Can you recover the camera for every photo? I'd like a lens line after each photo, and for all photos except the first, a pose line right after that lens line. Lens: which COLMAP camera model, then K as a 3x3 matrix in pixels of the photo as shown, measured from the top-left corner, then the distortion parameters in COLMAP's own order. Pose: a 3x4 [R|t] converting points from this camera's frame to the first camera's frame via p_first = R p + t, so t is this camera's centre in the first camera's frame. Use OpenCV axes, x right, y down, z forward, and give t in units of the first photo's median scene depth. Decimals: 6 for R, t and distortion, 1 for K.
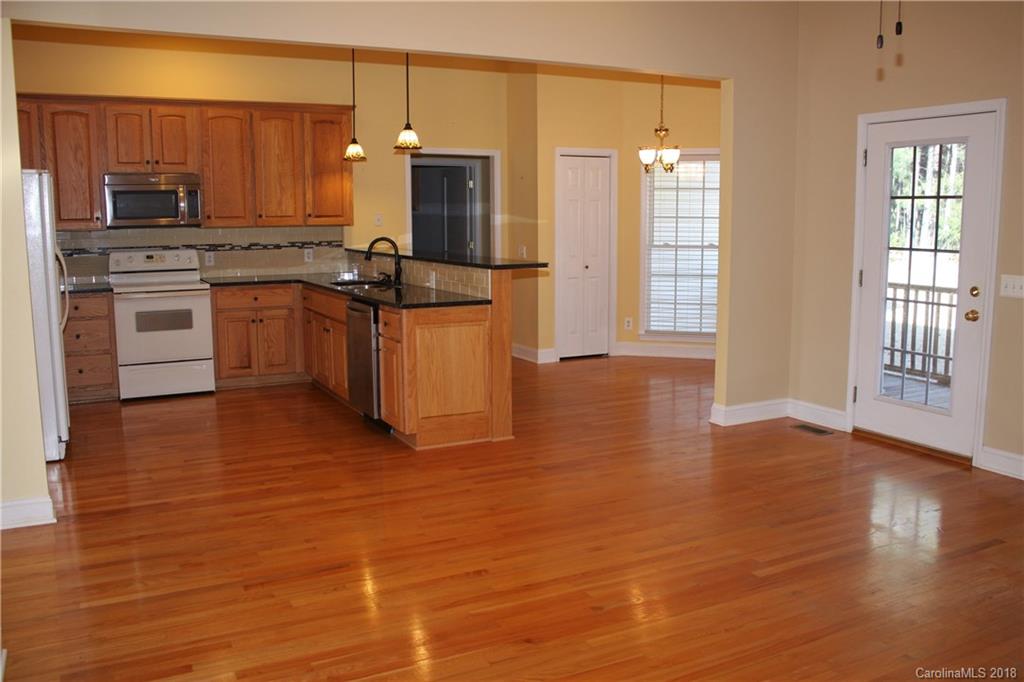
lens RADIAL K [[857.4, 0, 507.0], [0, 857.4, 341.5], [0, 0, 1]] dist [-0.164377, 0.144841]
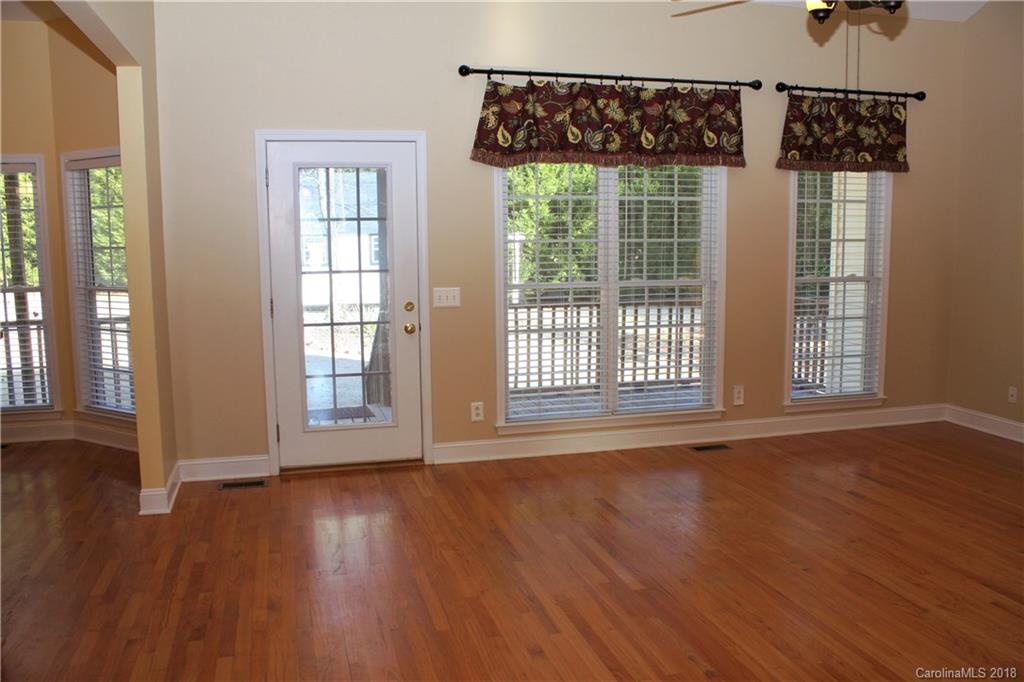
lens RADIAL K [[857.4, 0, 510.2], [0, 857.4, 346.1], [0, 0, 1]] dist [-0.164377, 0.144841]
pose [[0.228292, -0.126101, 0.965392, -0.322558], [0.152646, 0.983949, 0.092428, -0.060974], [-0.961552, 0.126263, 0.243876, 0.401714]]
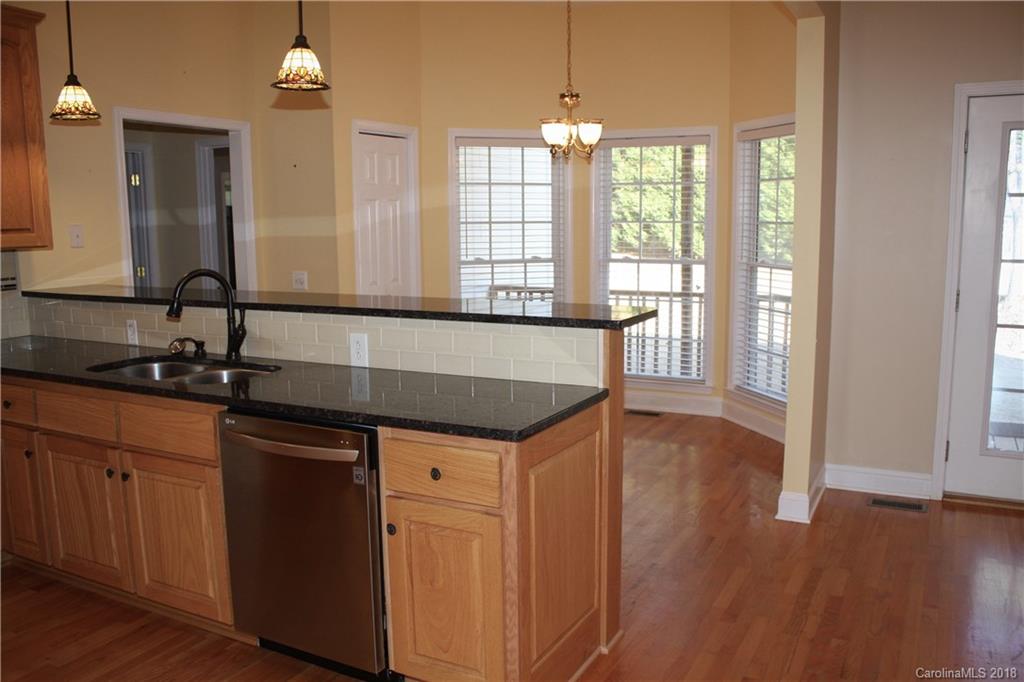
lens RADIAL K [[857.4, 0, 517.4], [0, 857.4, 346.8], [0, 0, 1]] dist [-0.164377, 0.144841]
pose [[0.824998, -0.089620, 0.557985, -0.254195], [0.090944, 0.995531, 0.025433, -0.067968], [-0.557771, 0.029763, 0.829461, 0.457859]]
